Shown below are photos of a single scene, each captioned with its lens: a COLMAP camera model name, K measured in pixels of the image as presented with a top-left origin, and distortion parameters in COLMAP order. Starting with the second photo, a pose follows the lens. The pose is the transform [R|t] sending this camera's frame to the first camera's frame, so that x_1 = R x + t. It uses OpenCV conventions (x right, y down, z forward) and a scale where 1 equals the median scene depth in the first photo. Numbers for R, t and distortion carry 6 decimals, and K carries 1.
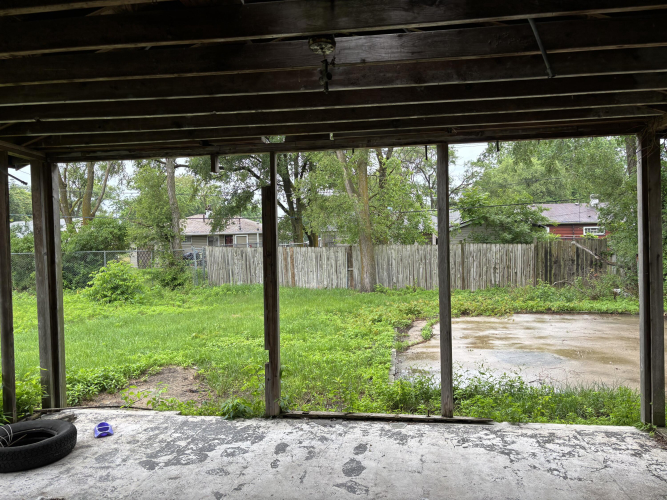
lens RADIAL K [[504.0, 0, 339.5], [0, 504.0, 244.6], [0, 0, 1]] dist [0.052624, -0.055736]
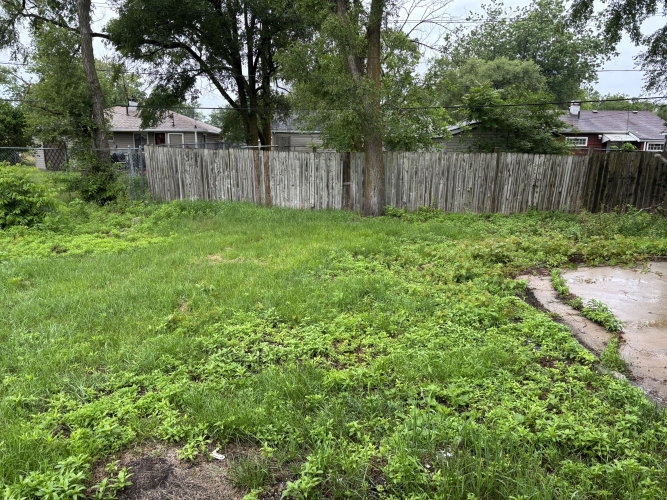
lens RADIAL K [[504.0, 0, 326.9], [0, 504.0, 245.7], [0, 0, 1]] dist [0.052624, -0.055736]
pose [[0.992383, 0.007980, 0.122932, -0.097531], [-0.030678, 0.982471, 0.183874, 0.002832], [-0.119310, -0.186245, 0.975232, 0.247771]]
